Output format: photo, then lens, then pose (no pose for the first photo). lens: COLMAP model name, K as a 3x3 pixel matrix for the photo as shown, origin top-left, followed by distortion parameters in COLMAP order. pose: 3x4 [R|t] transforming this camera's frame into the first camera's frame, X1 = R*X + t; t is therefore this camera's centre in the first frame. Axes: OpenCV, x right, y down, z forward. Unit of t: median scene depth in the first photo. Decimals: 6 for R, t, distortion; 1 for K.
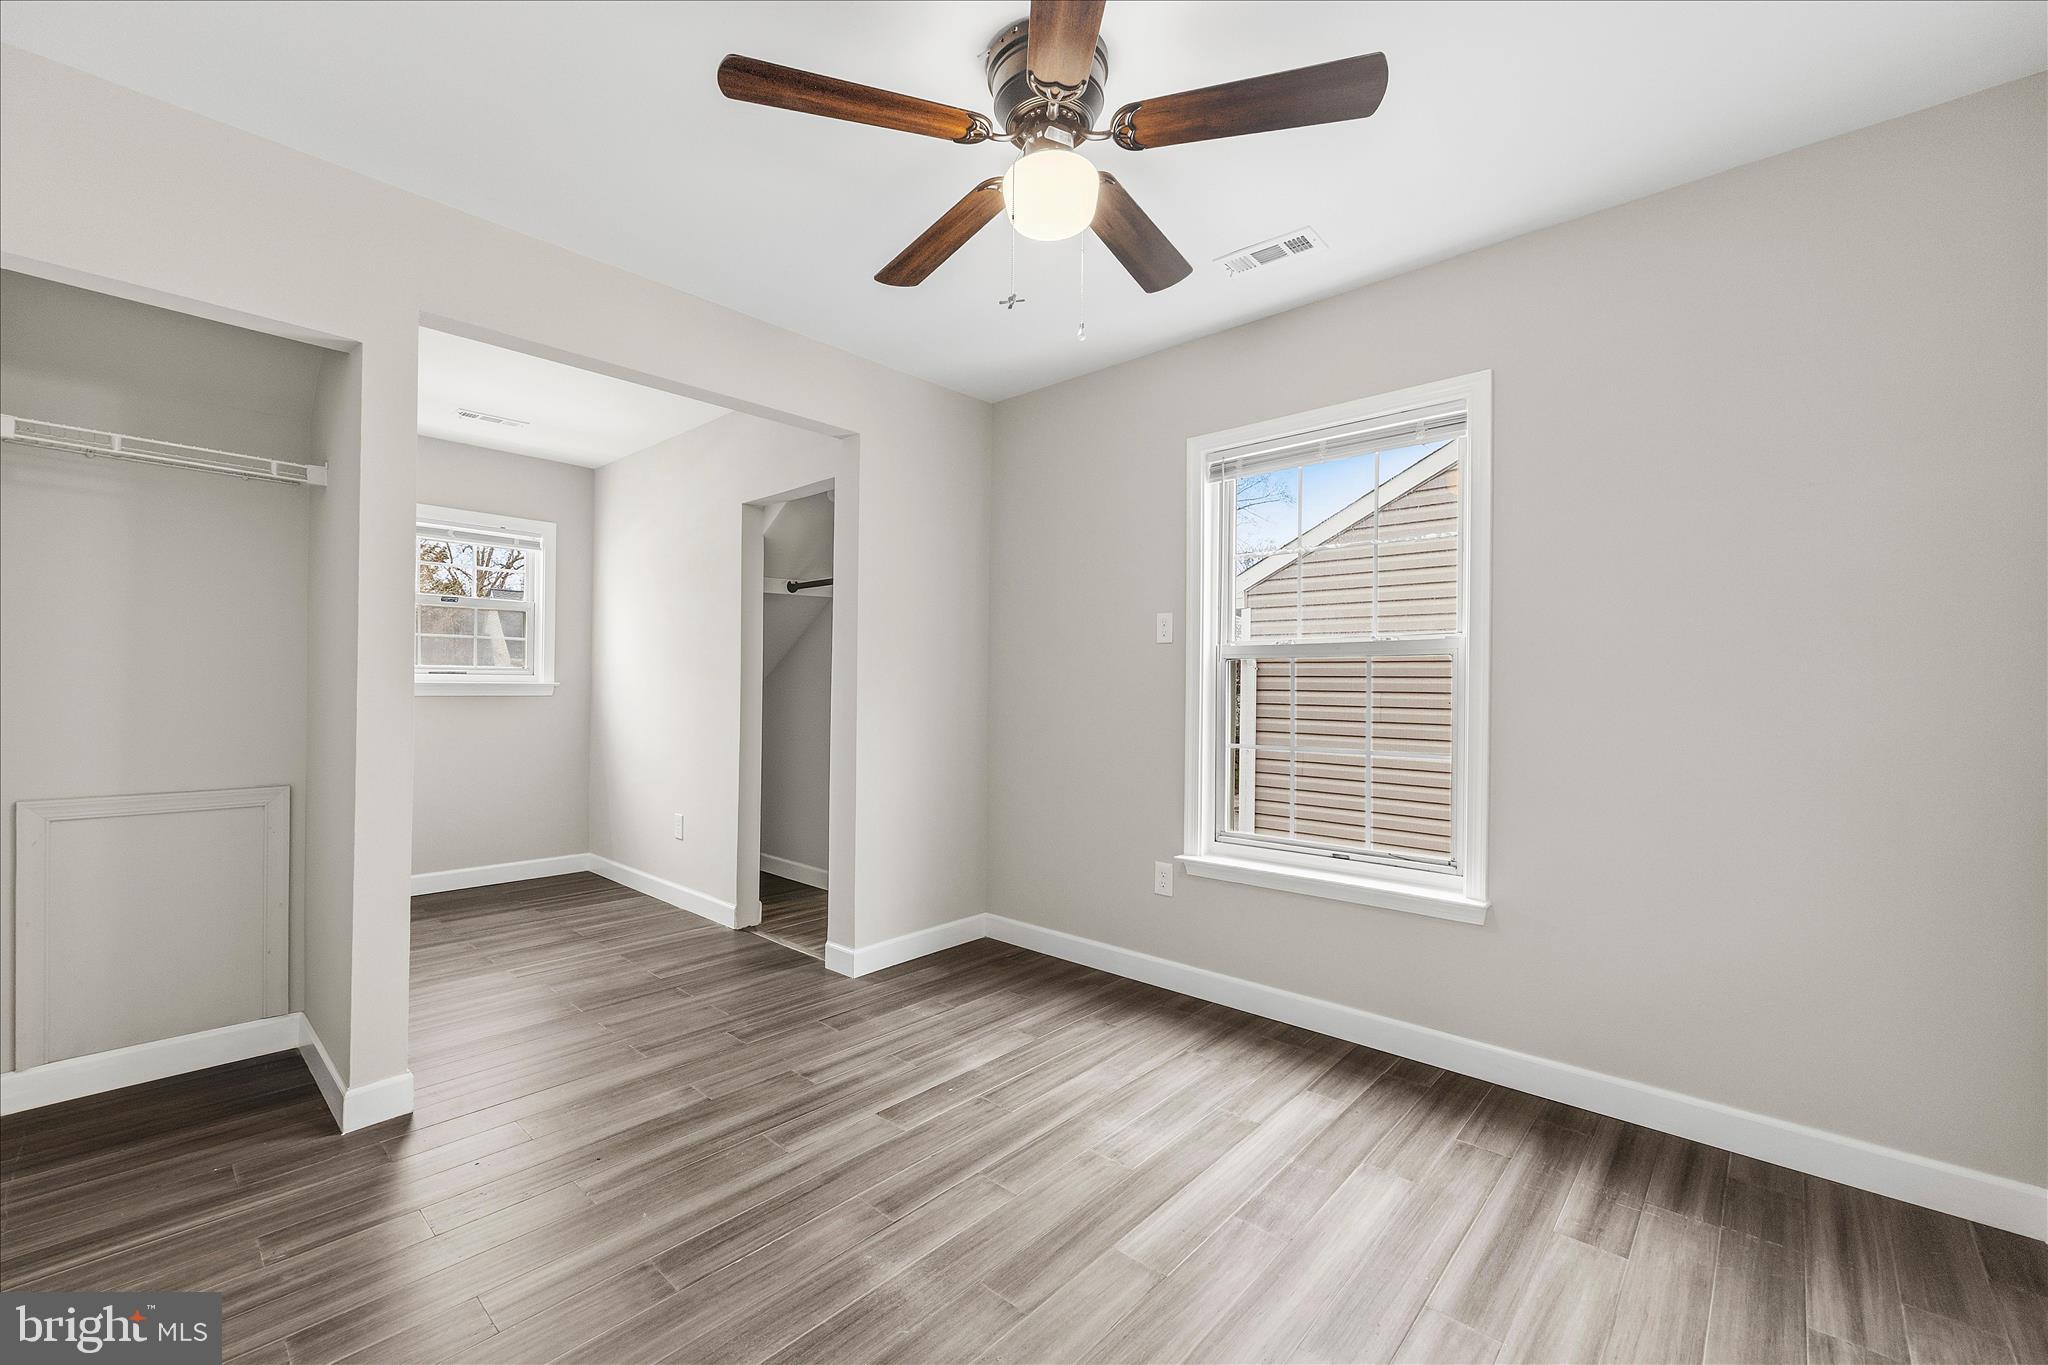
lens RADIAL K [[826.2, 0, 1038.4], [0, 826.2, 680.8], [0, 0, 1]] dist [-0.003581, 0.001846]
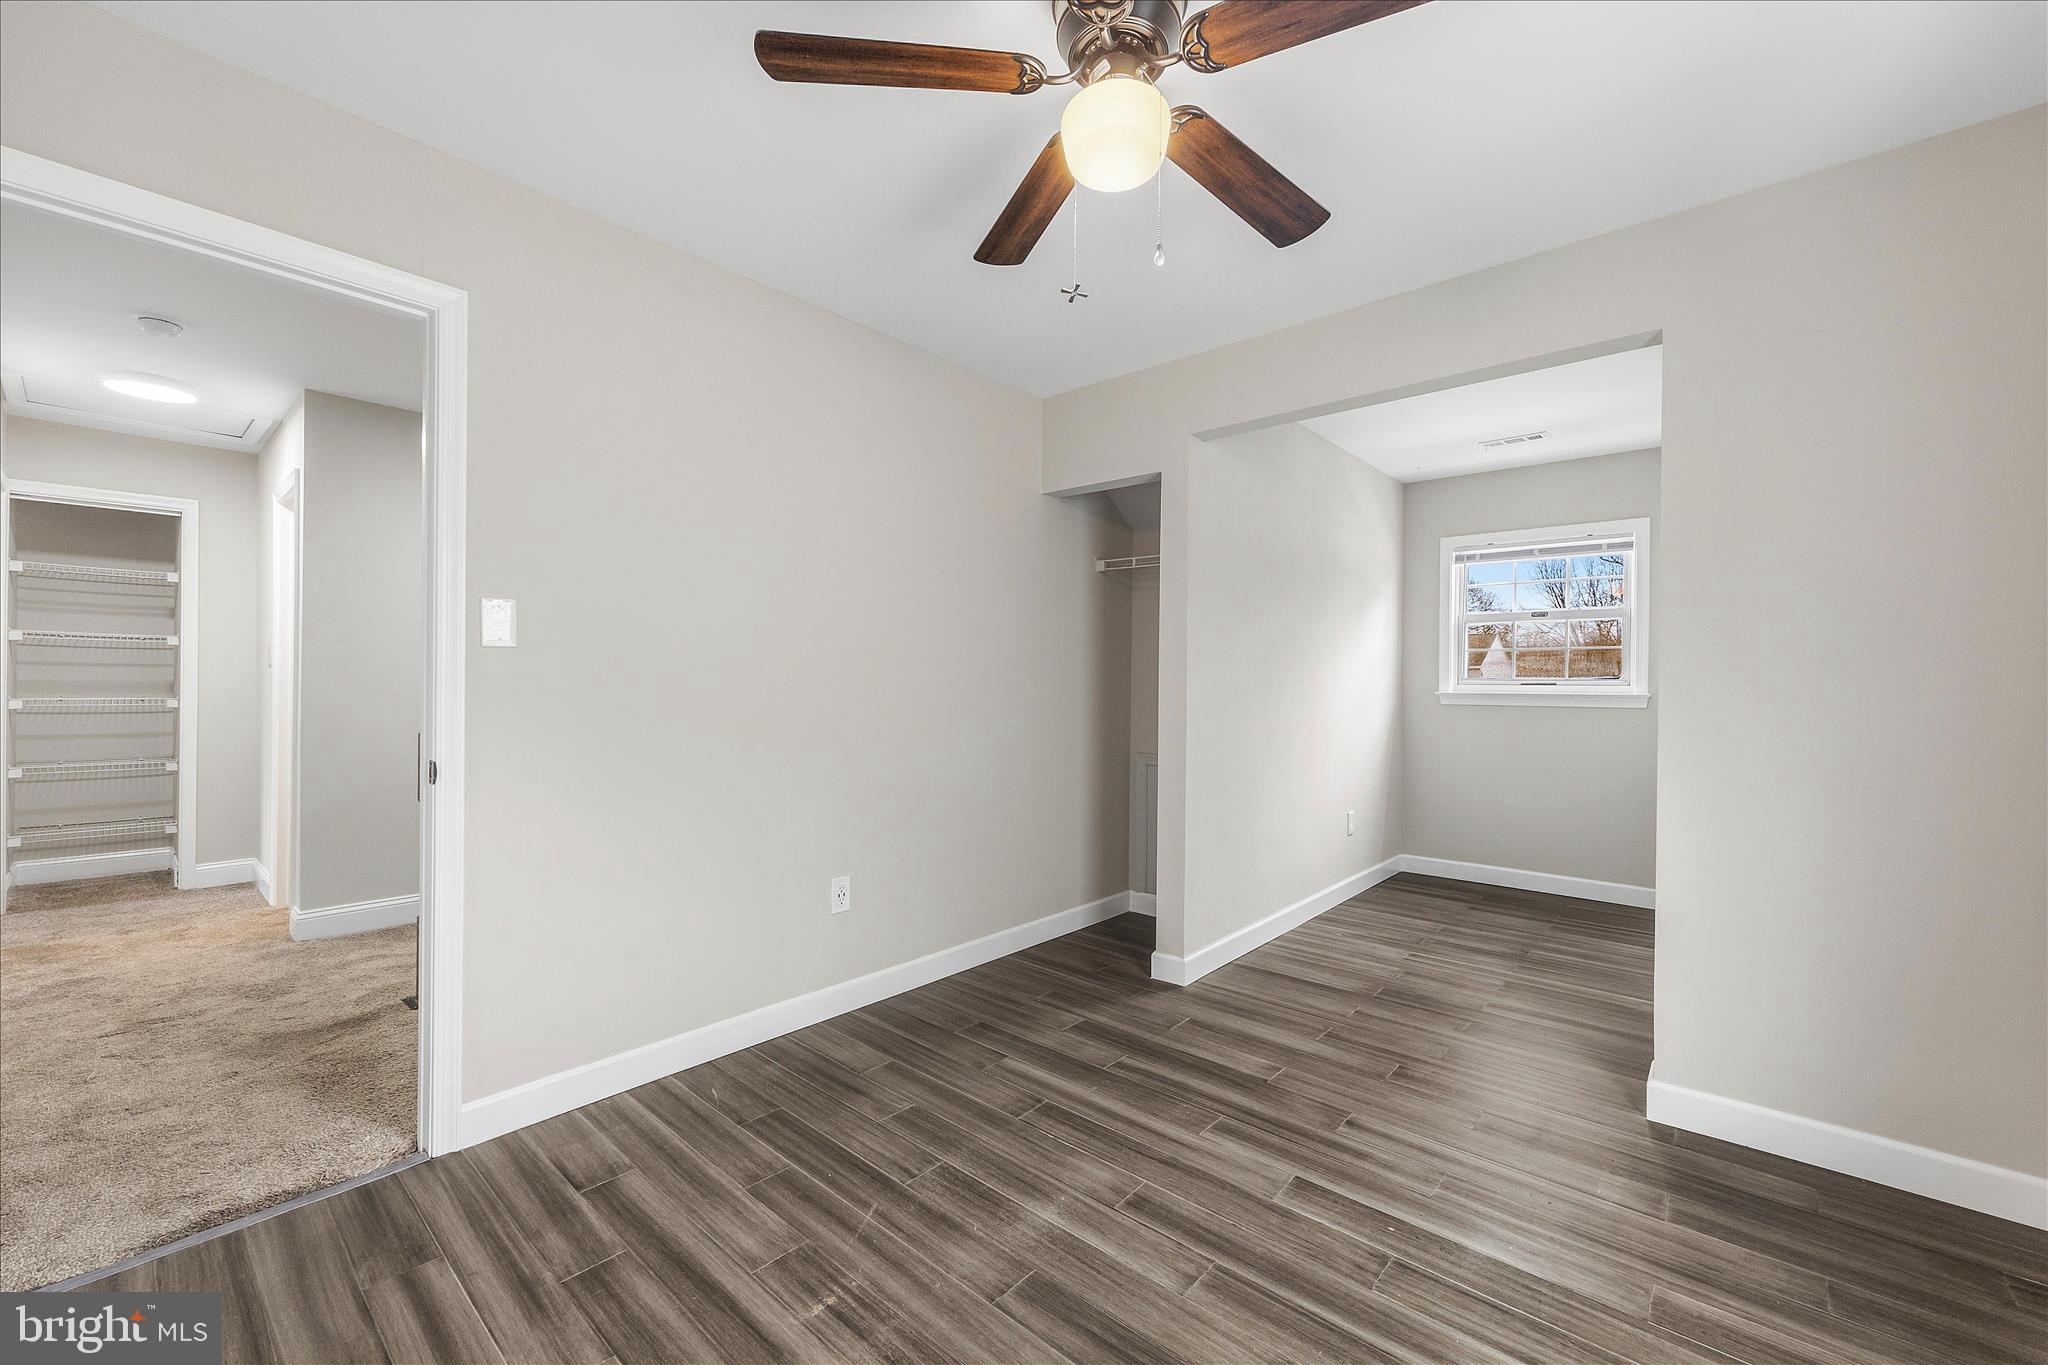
lens RADIAL K [[826.2, 0, 1022.9], [0, 826.2, 688.9], [0, 0, 1]] dist [-0.003581, 0.001846]
pose [[0.000689, -0.007000, -0.999975, 0.794419], [0.000281, 0.999975, -0.007000, 0.008290], [1.000000, -0.000277, 0.000691, 0.808970]]
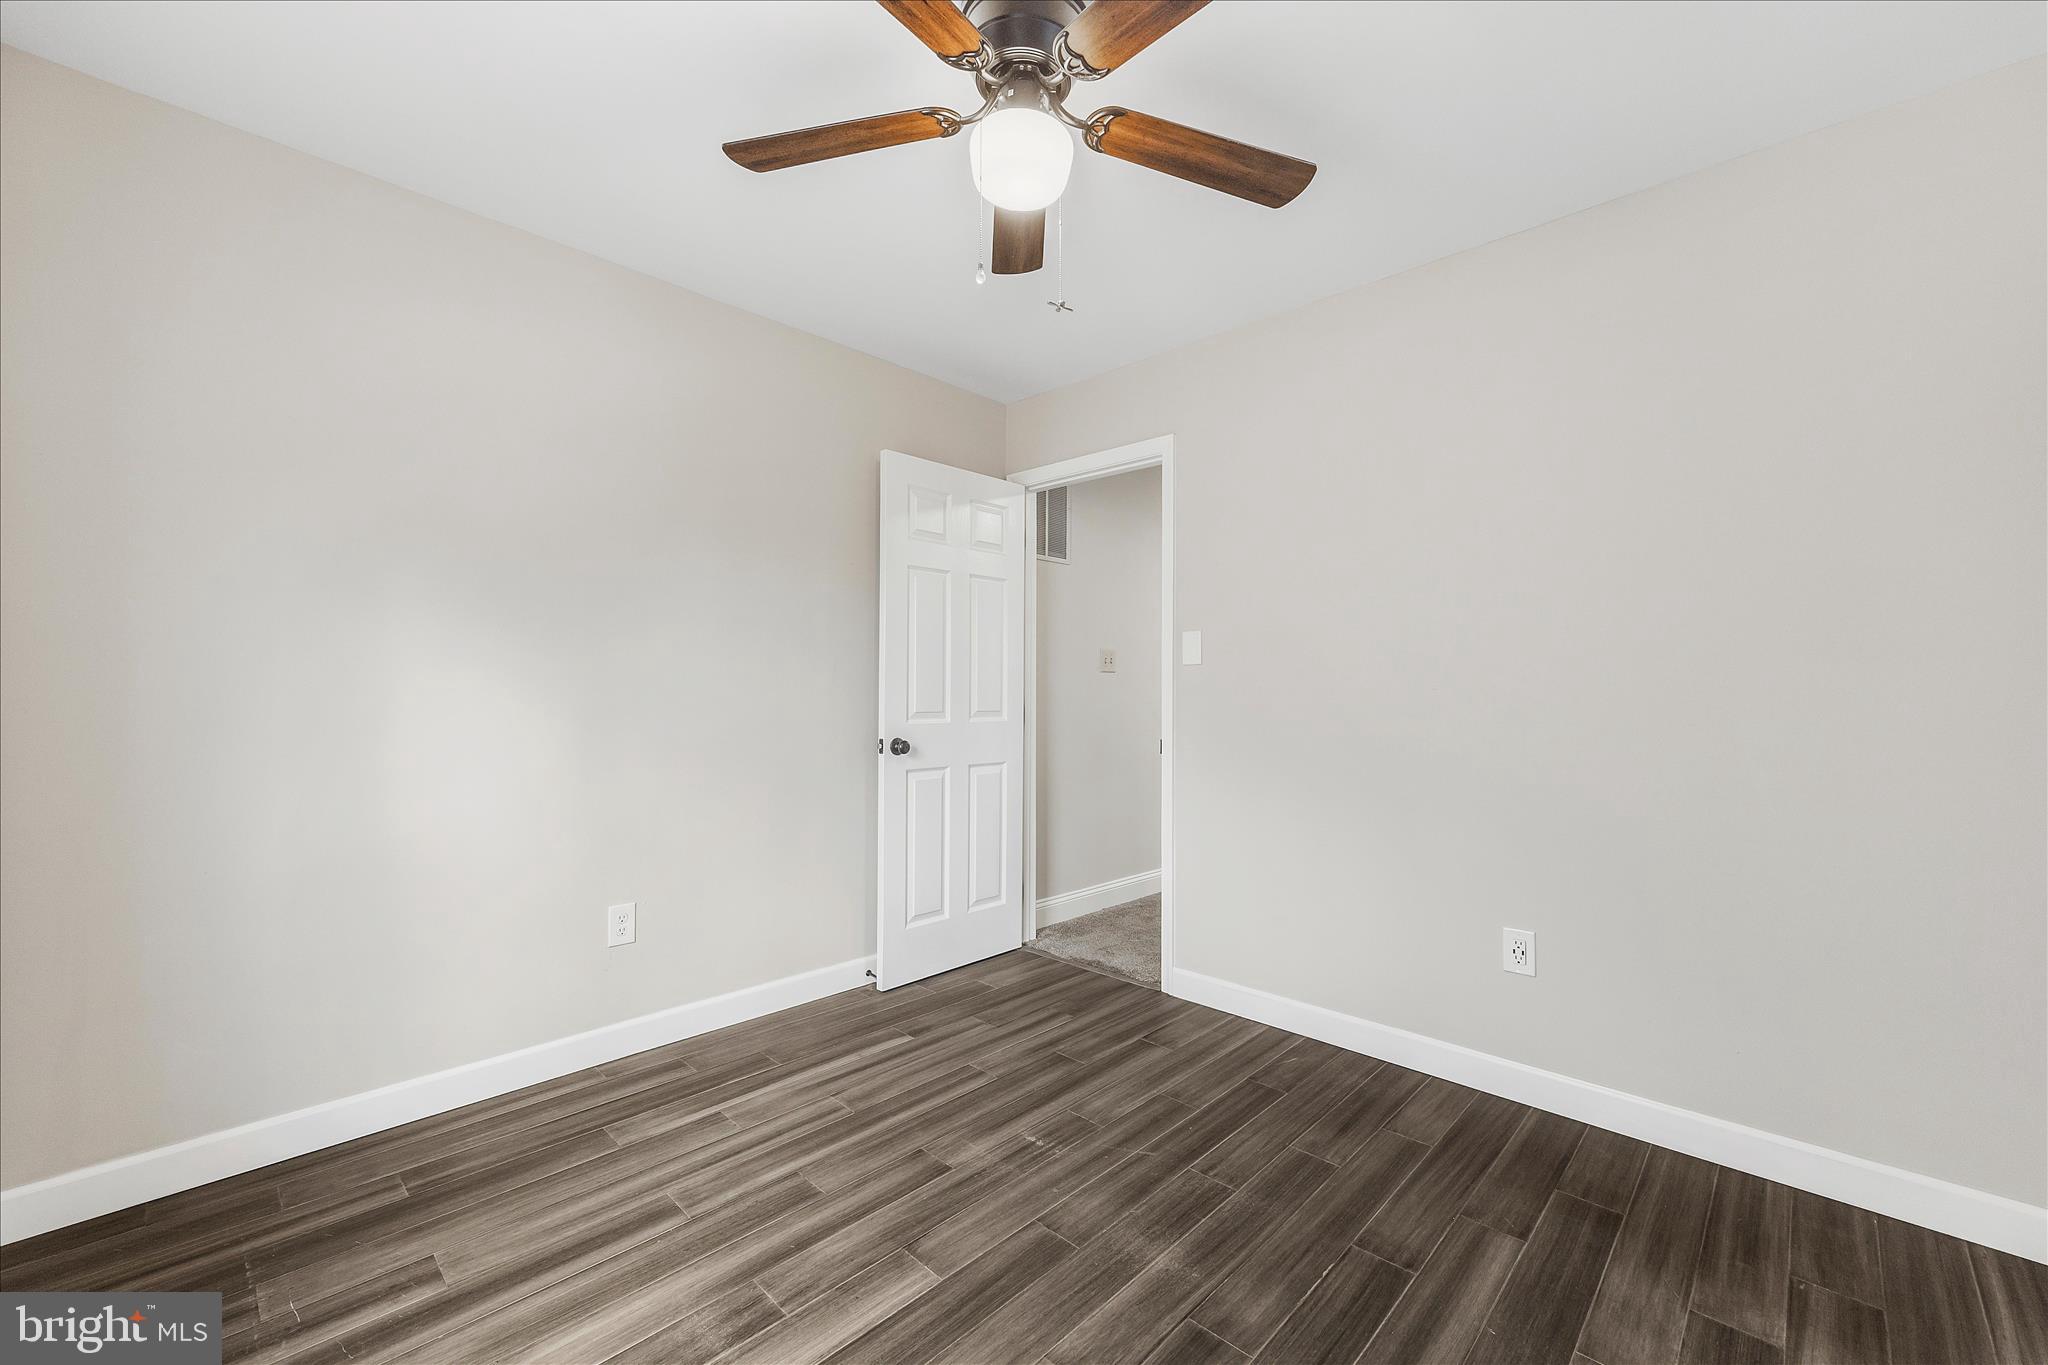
lens RADIAL K [[826.2, 0, 1010.9], [0, 826.2, 686.9], [0, 0, 1]] dist [-0.003581, 0.001846]
pose [[-0.997912, -0.012990, 0.063275, -0.034619], [-0.013878, 0.999811, -0.013607, 0.014374], [-0.063086, -0.014457, -0.997903, 1.714061]]
